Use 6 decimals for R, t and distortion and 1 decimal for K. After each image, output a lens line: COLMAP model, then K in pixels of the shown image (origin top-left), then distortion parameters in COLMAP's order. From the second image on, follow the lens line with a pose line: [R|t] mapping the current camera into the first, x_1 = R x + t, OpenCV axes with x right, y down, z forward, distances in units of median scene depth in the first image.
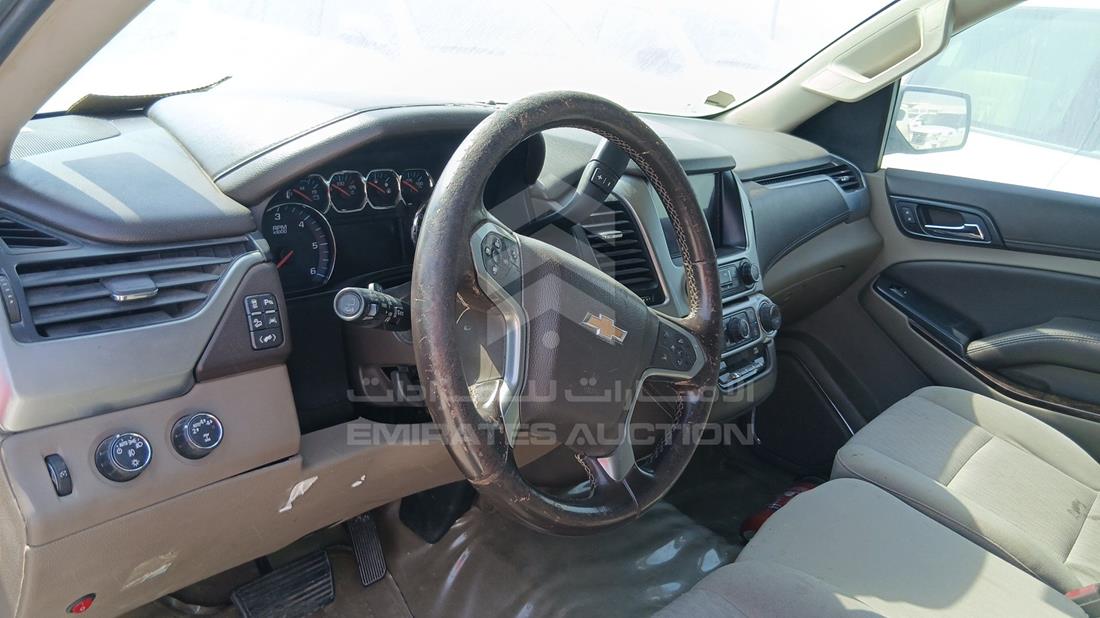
lens RADIAL K [[844.7, 0, 550.0], [0, 844.7, 309.0], [0, 0, 1]] dist [0.110186, -0.197472]
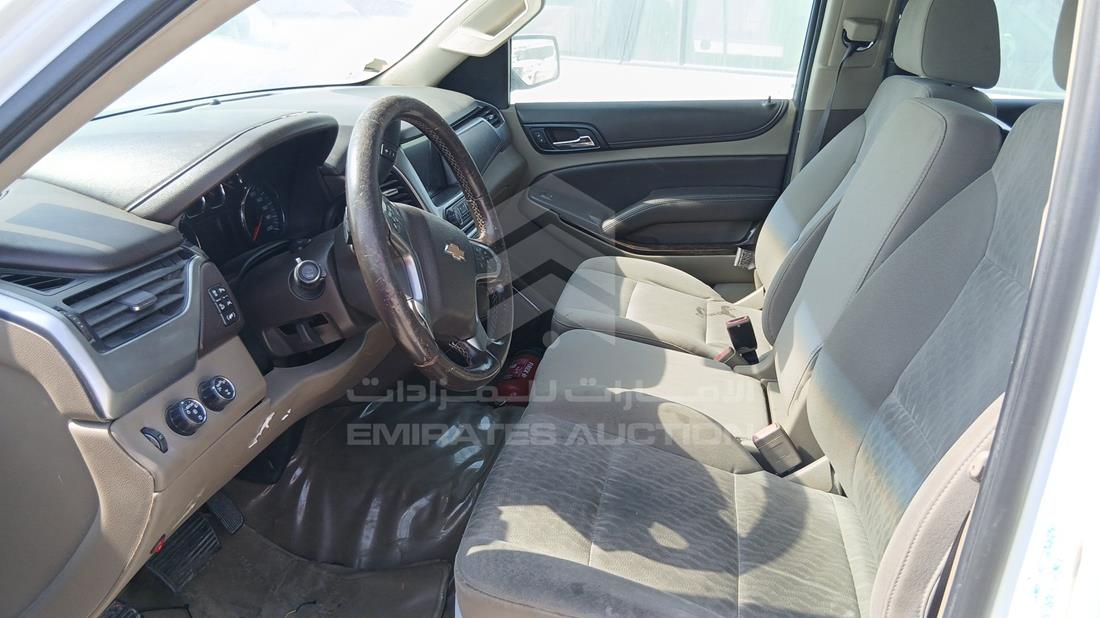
lens RADIAL K [[832.2, 0, 550.0], [0, 832.2, 309.0], [0, 0, 1]] dist [0.100787, -0.168347]
pose [[0.868729, -0.260312, 0.421364, -0.233003], [0.230199, 0.965484, 0.121857, -0.011383], [-0.438541, -0.008863, 0.898667, -0.208460]]
